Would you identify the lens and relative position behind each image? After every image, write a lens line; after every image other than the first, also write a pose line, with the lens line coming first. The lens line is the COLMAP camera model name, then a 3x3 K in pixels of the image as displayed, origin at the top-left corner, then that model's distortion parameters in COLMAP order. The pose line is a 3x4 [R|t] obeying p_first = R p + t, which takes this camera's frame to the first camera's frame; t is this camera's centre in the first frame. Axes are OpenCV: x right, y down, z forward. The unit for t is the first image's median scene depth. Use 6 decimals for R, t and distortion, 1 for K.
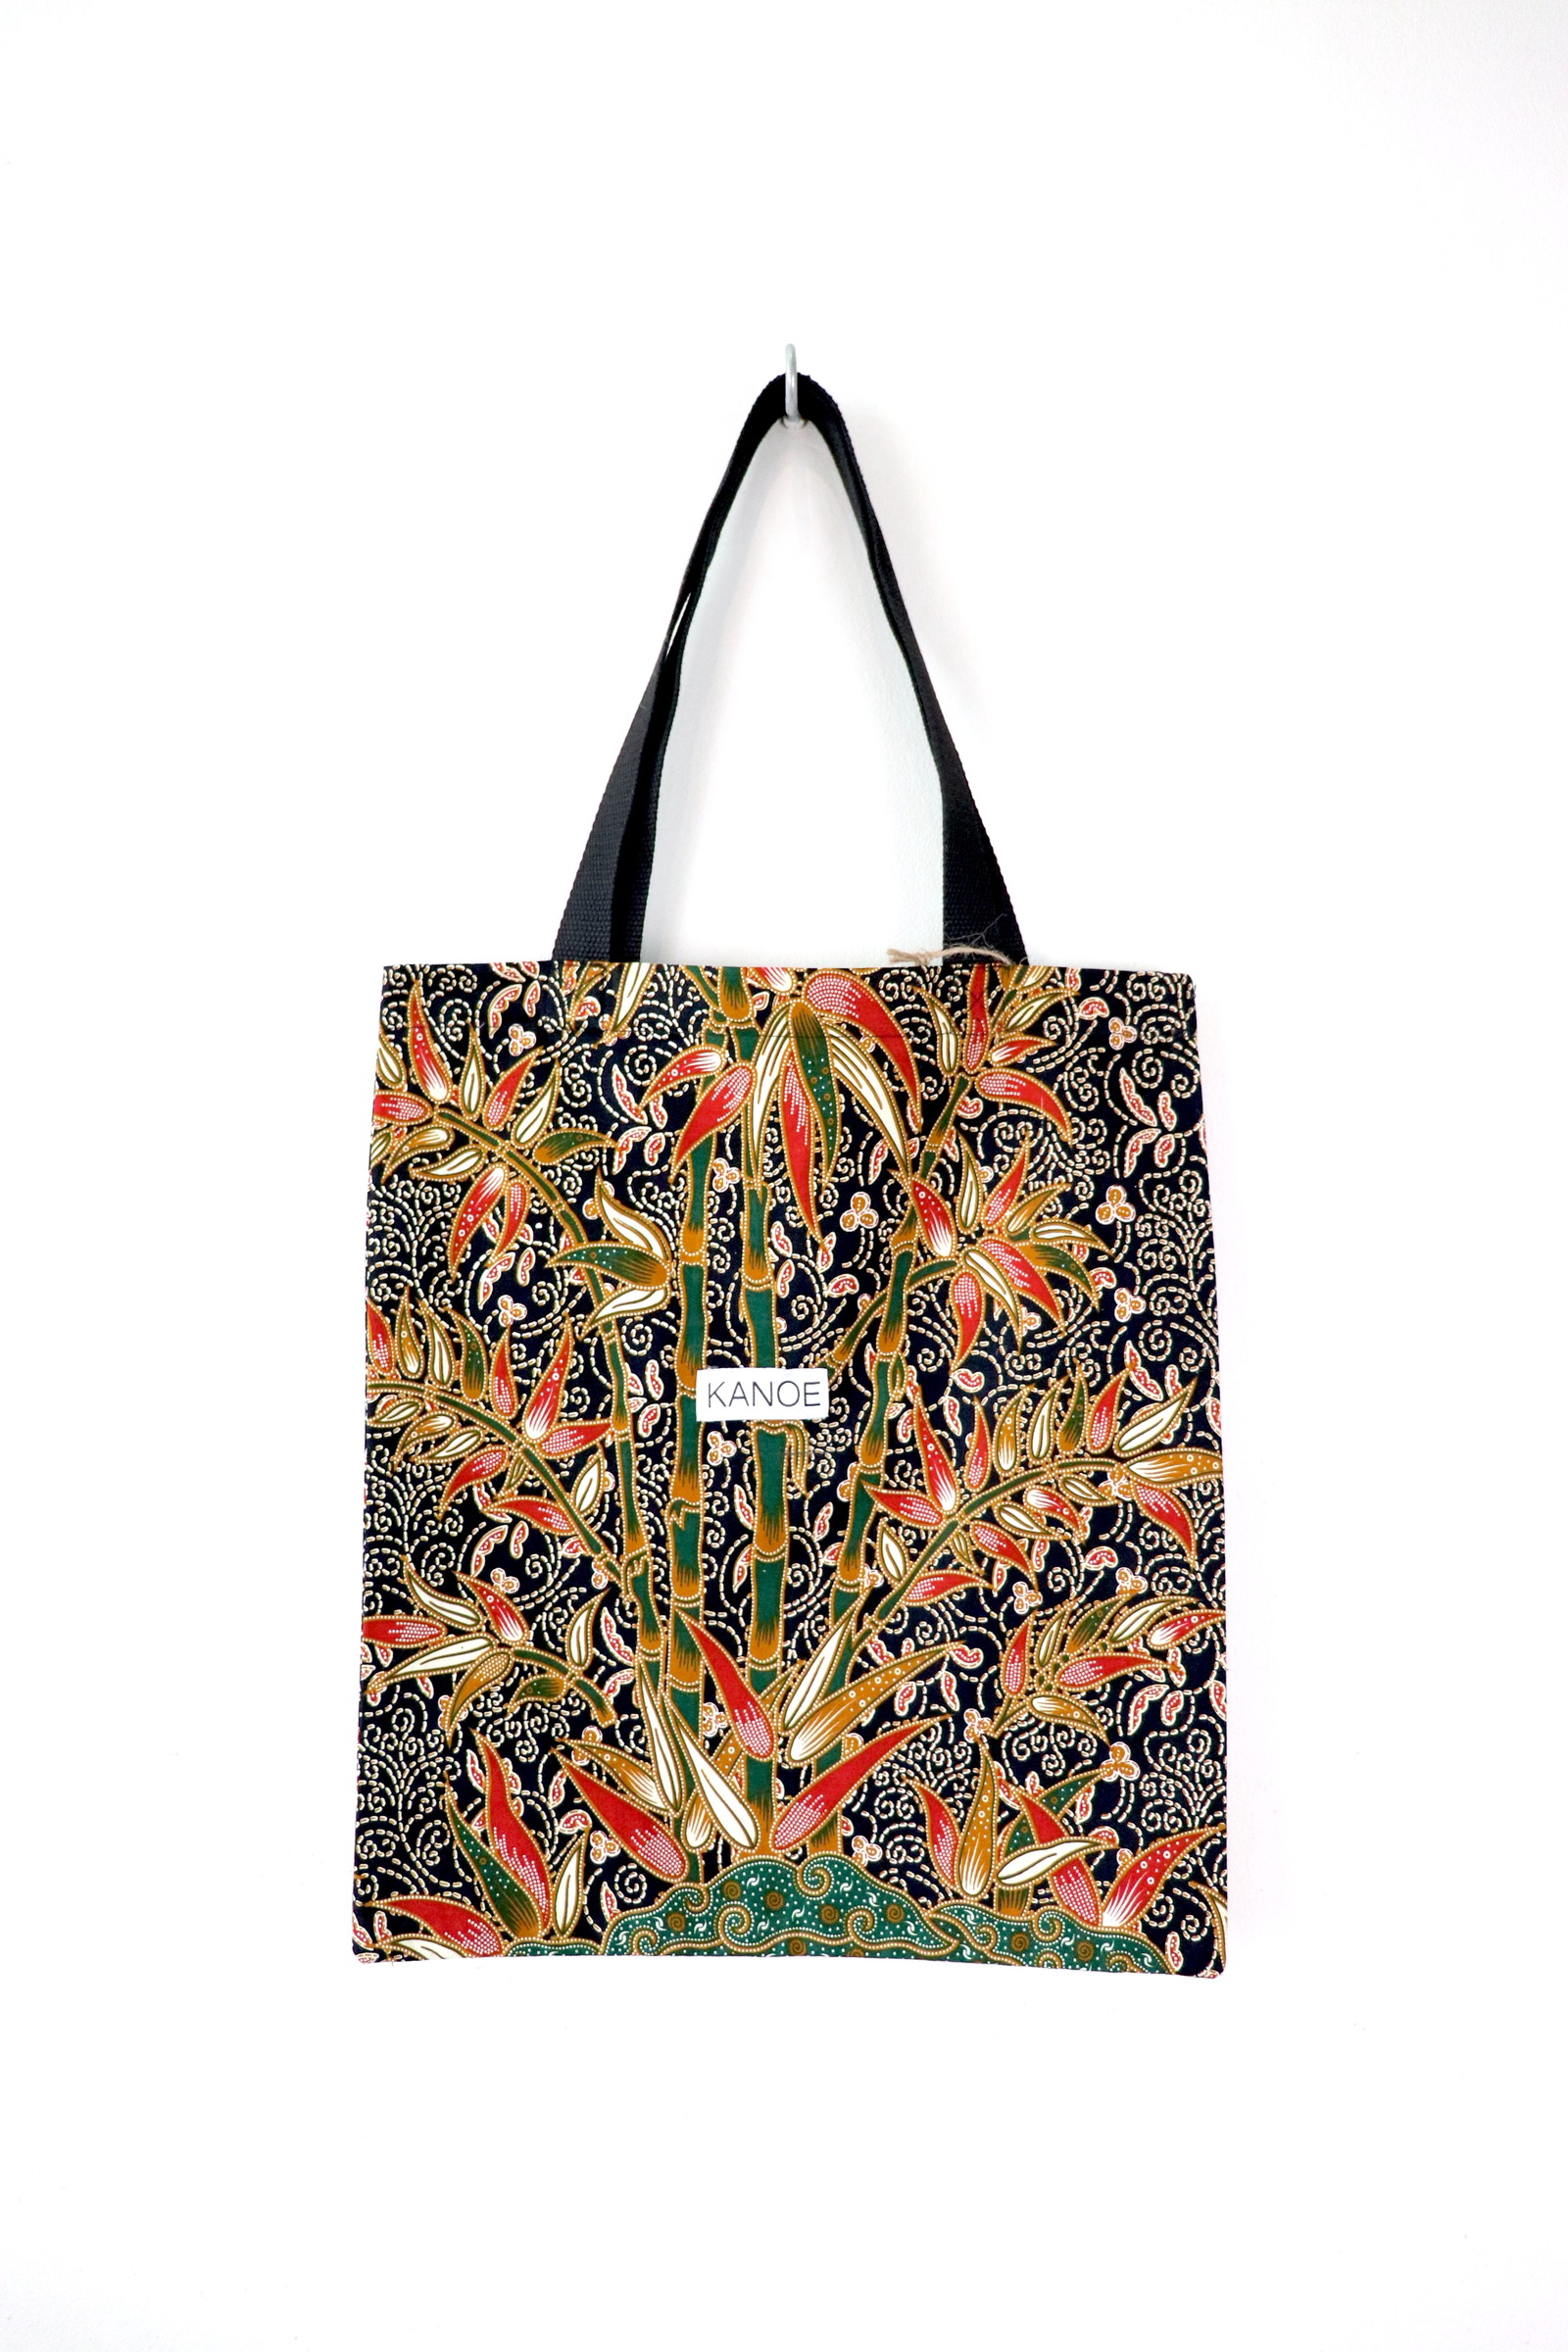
lens RADIAL K [[1937.4, 0, 784.0], [0, 1937.4, 1176.0], [0, 0, 1]] dist [-0.188972, 0.167524]
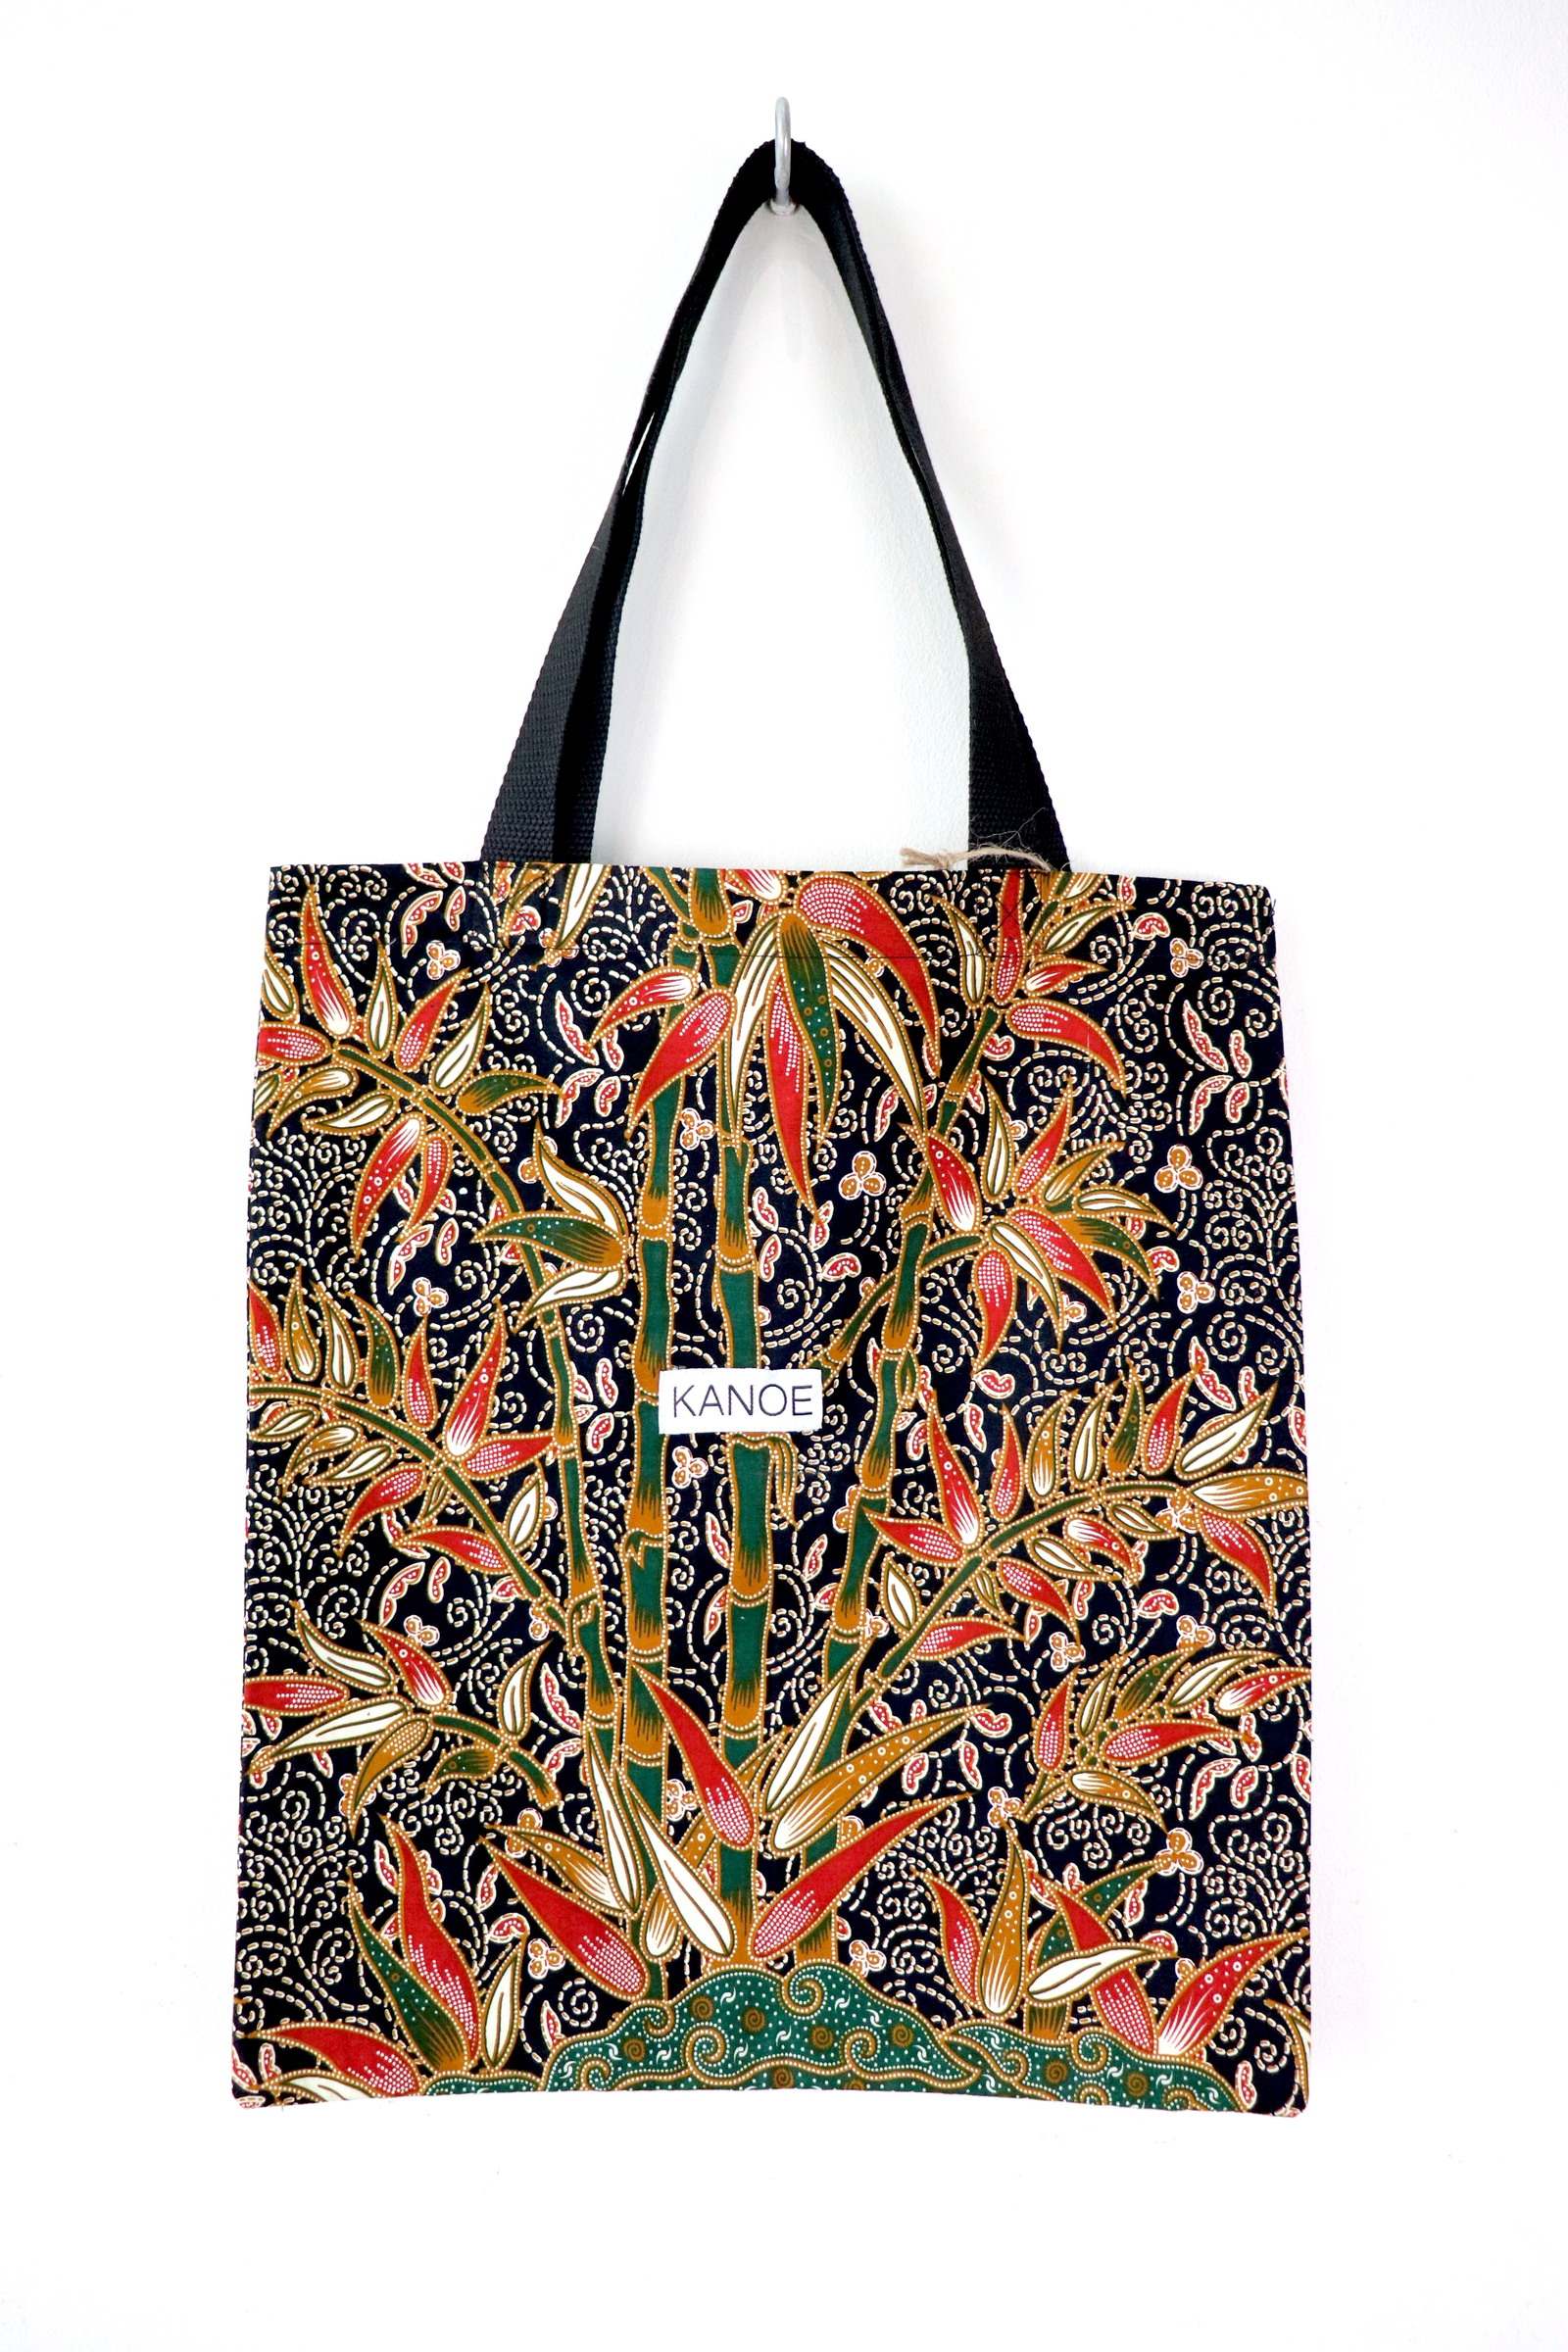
lens RADIAL K [[1937.4, 0, 784.0], [0, 1937.4, 1176.0], [0, 0, 1]] dist [-0.188972, 0.167524]
pose [[0.999457, 0.004253, 0.032684, -0.020151], [-0.005102, 0.999651, 0.025937, -0.002097], [-0.032562, -0.026090, 0.999129, 0.197973]]
